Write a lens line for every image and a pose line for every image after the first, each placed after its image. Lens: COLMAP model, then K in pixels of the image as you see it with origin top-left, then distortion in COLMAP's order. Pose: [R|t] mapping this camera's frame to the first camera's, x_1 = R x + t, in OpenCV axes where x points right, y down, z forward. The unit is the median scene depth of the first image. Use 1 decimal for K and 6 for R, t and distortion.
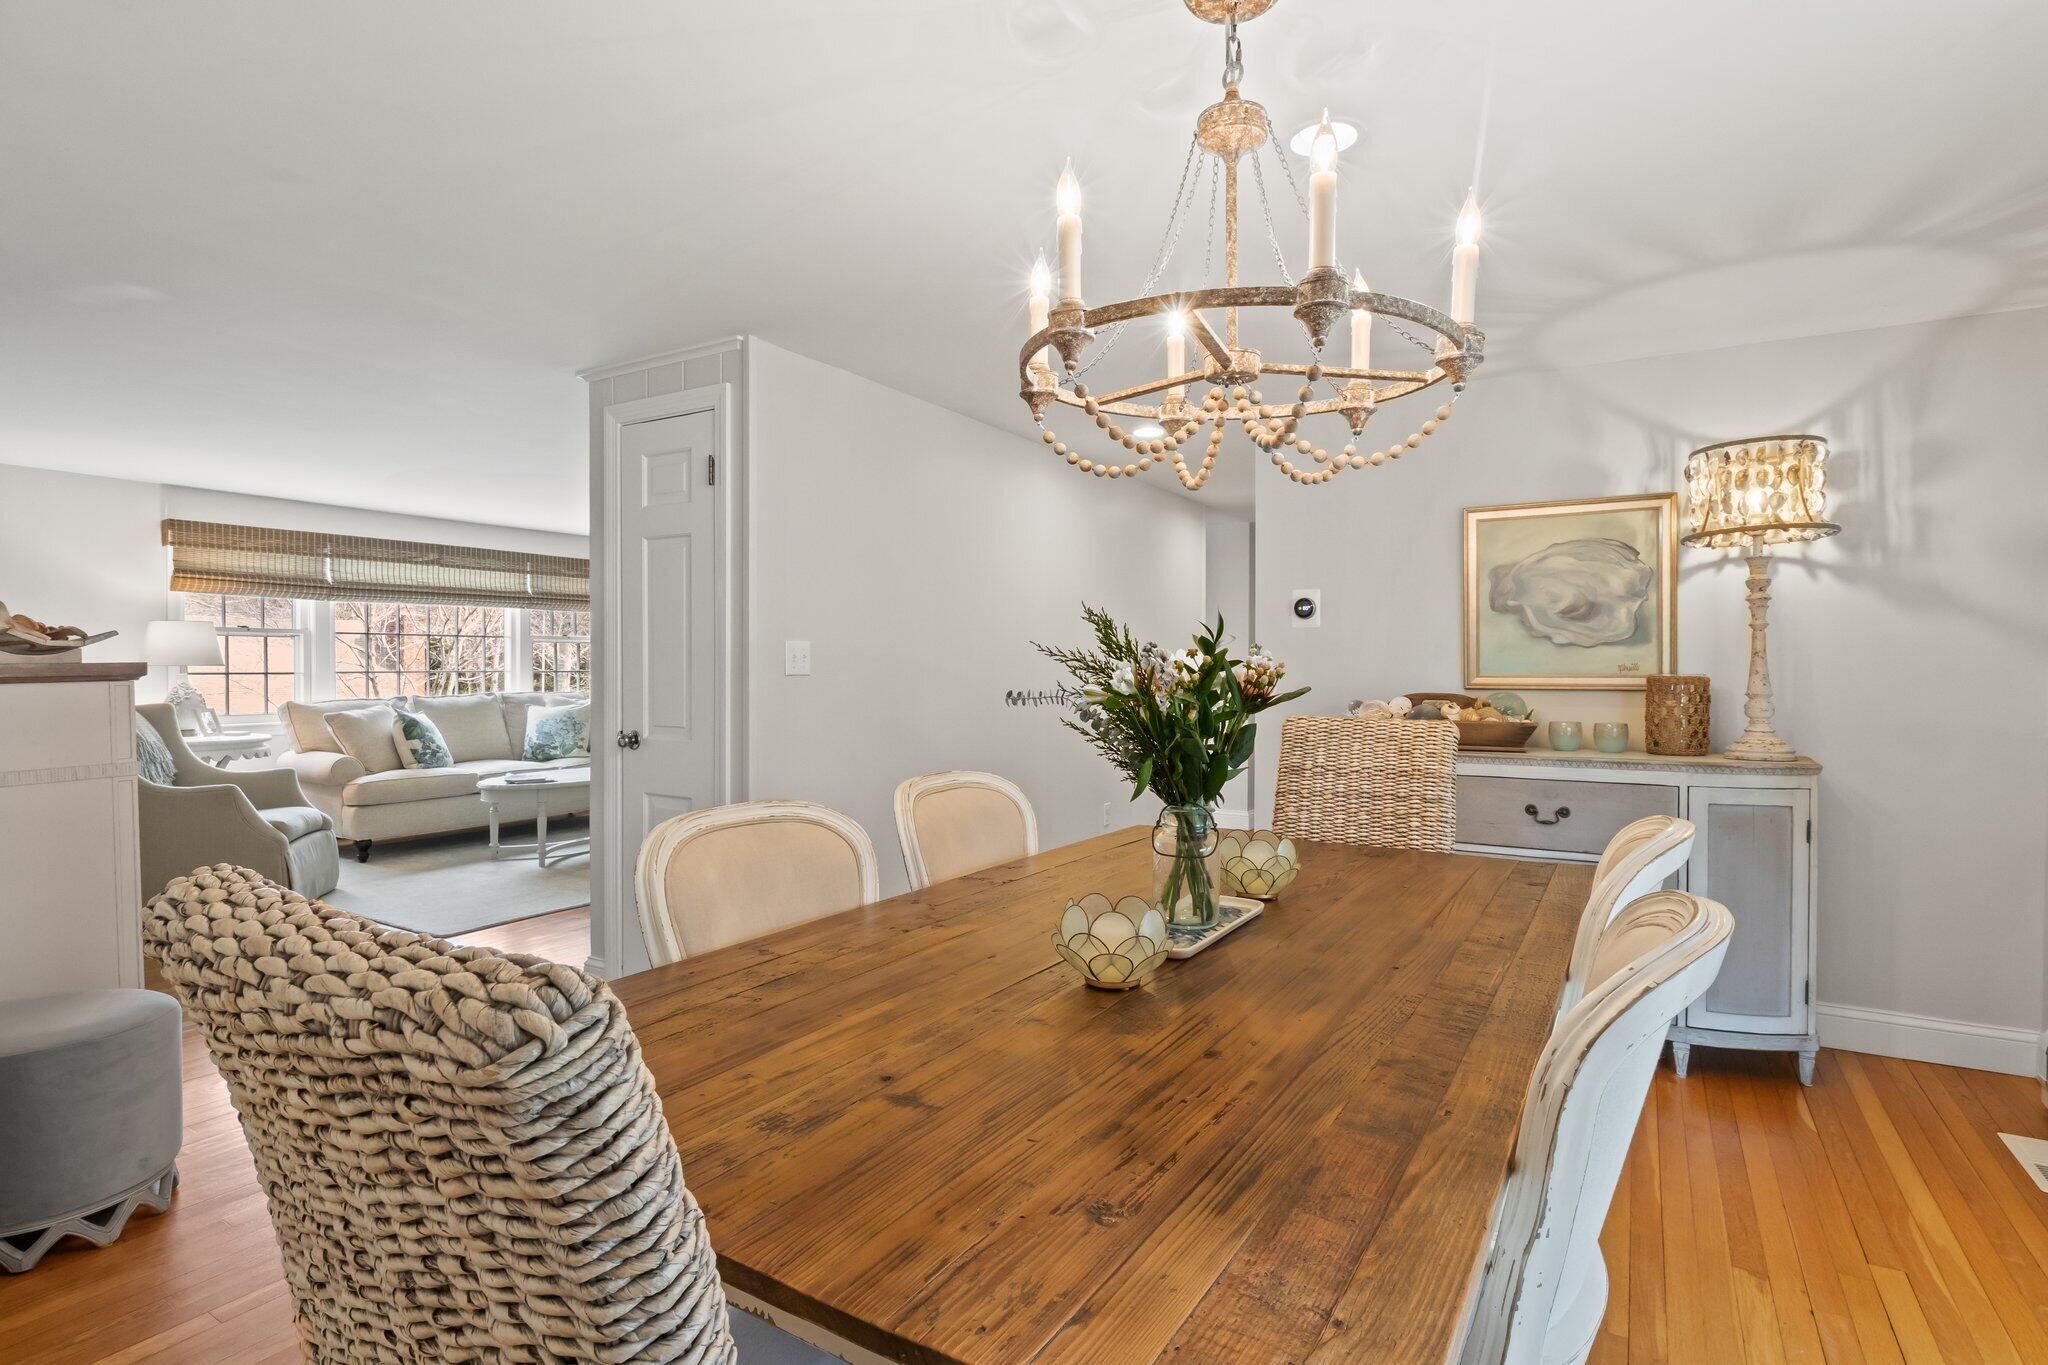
lens RADIAL K [[1032.5, 0, 1025.1], [0, 1032.5, 679.0], [0, 0, 1]] dist [-0.001231, 0.000629]
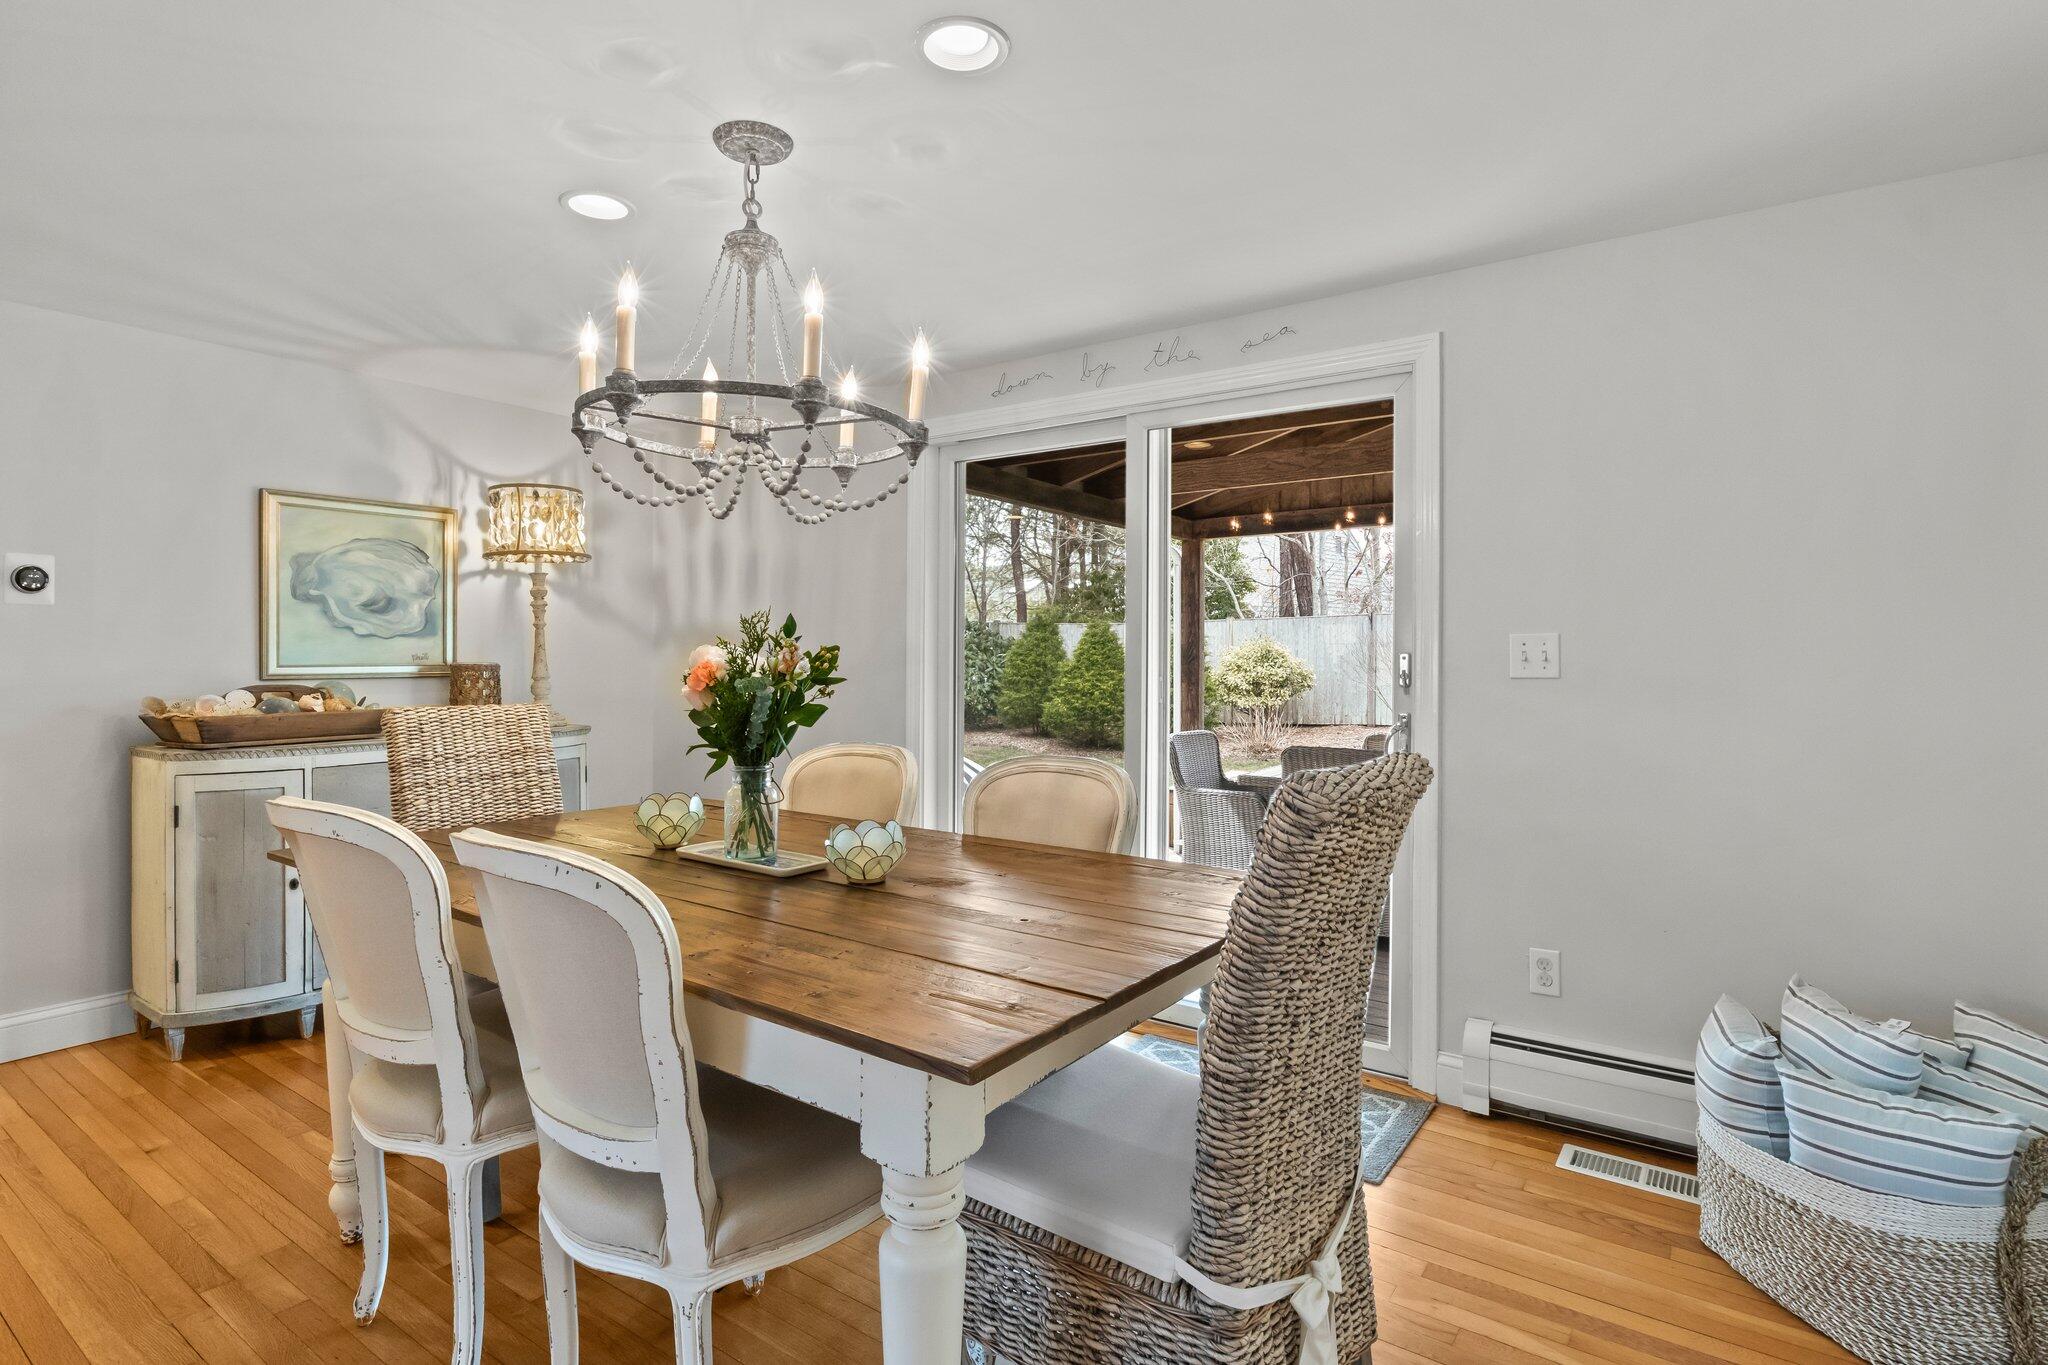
lens RADIAL K [[1006.1, 0, 1019.7], [0, 1006.1, 666.0], [0, 0, 1]] dist [-0.005425, -0.000330]
pose [[0.074887, -0.009659, 0.997145, -0.502667], [0.011806, 0.999892, 0.008799, -0.003508], [-0.997122, 0.011113, 0.074993, 0.281793]]
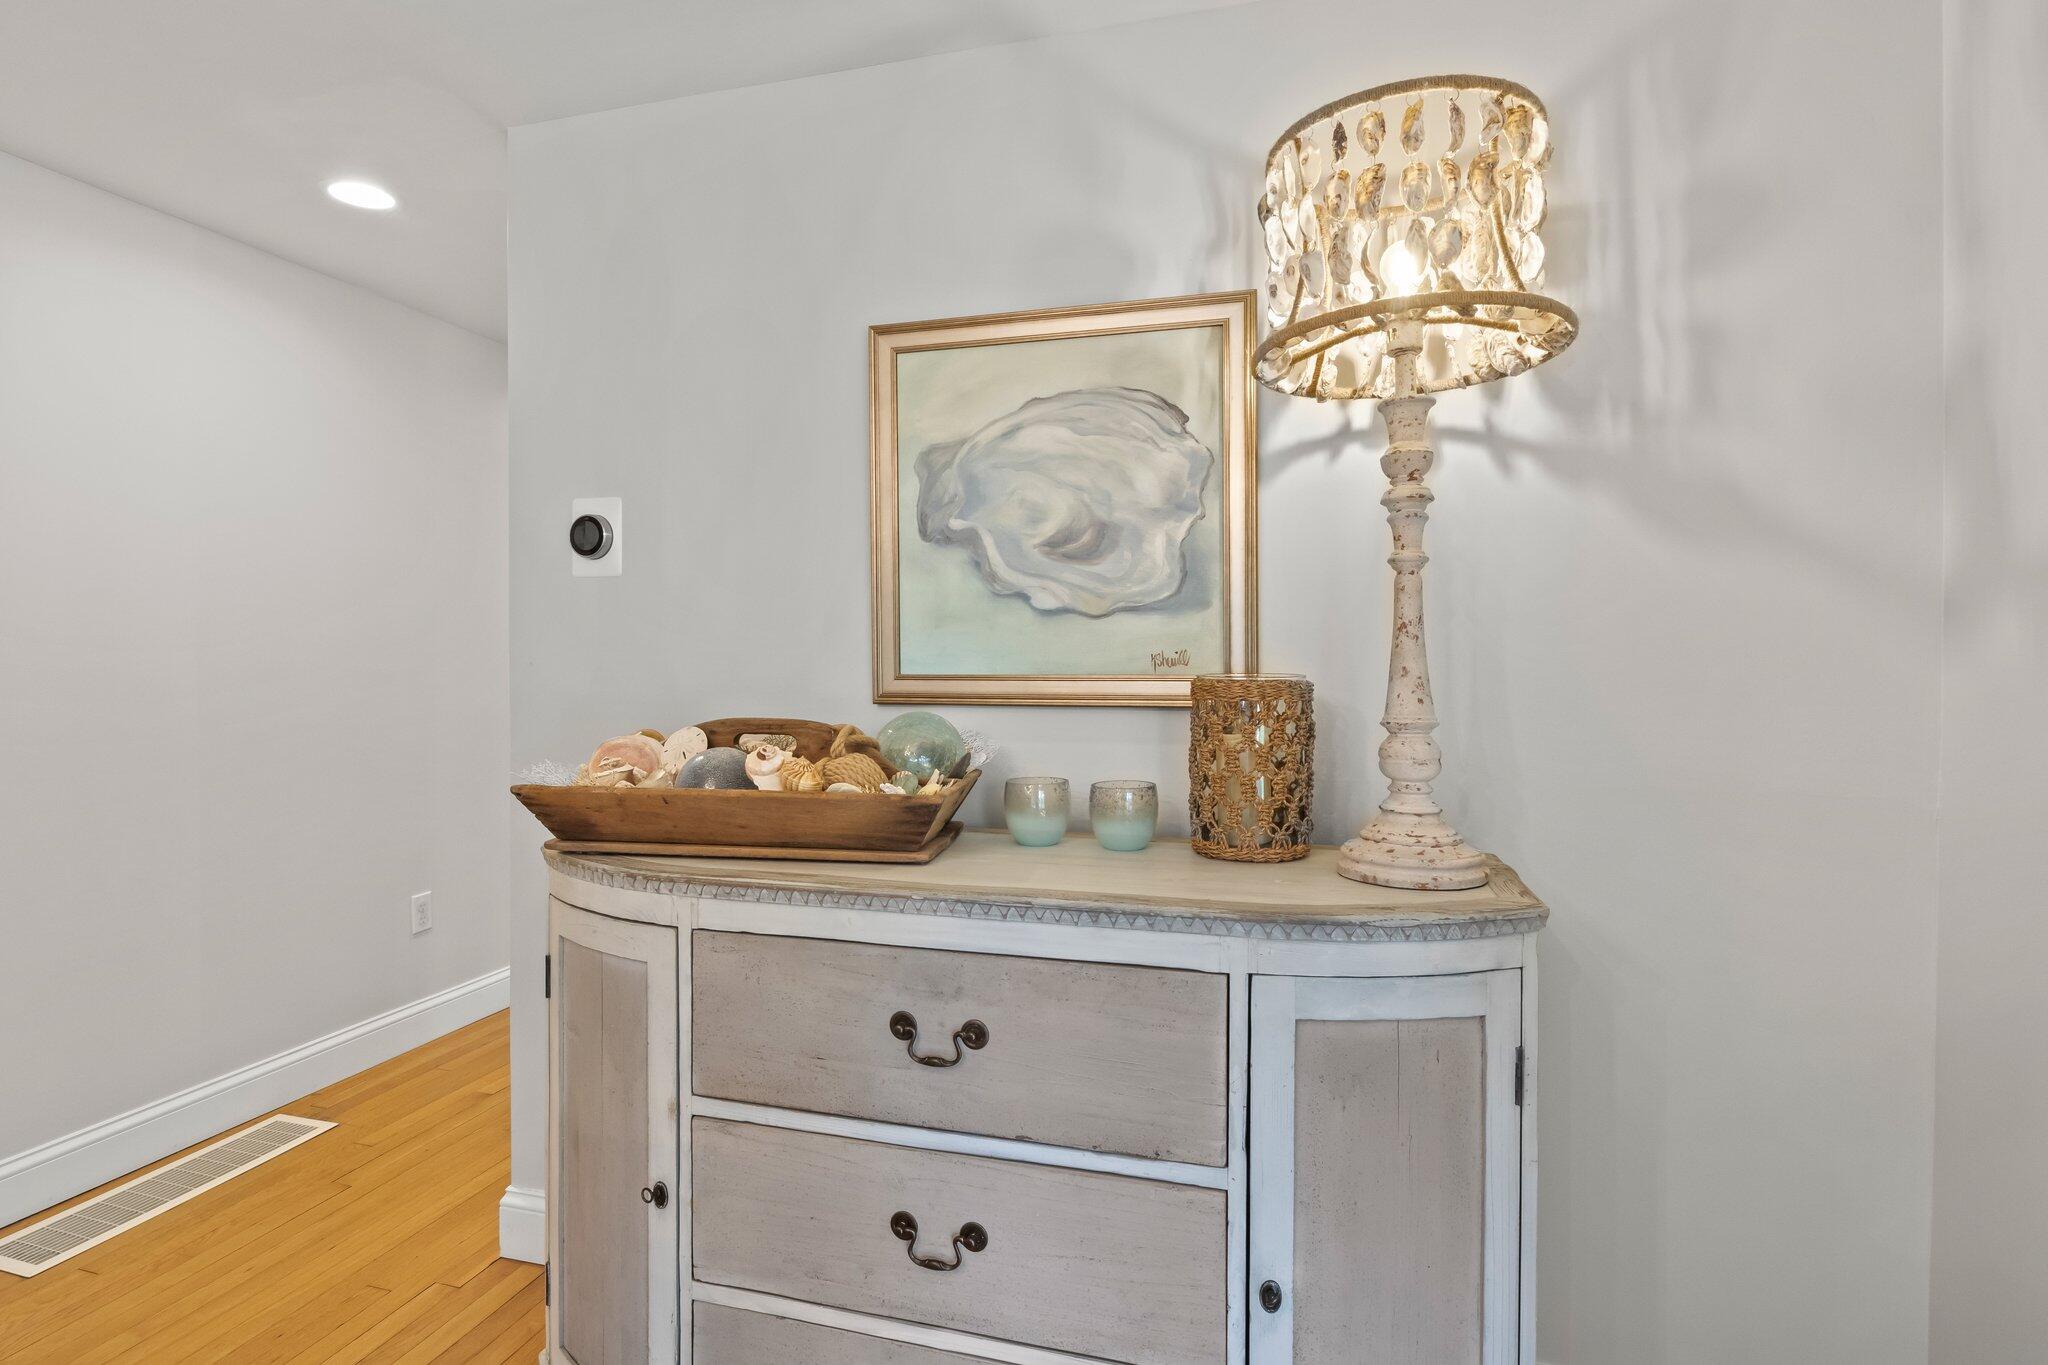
lens RADIAL K [[1006.1, 0, 1027.8], [0, 1006.1, 665.0], [0, 0, 1]] dist [-0.005425, -0.000330]
pose [[0.965782, -0.003666, 0.259331, 0.432342], [0.003200, 0.999992, 0.002221, -0.010413], [-0.259337, -0.001315, 0.965786, 0.612808]]
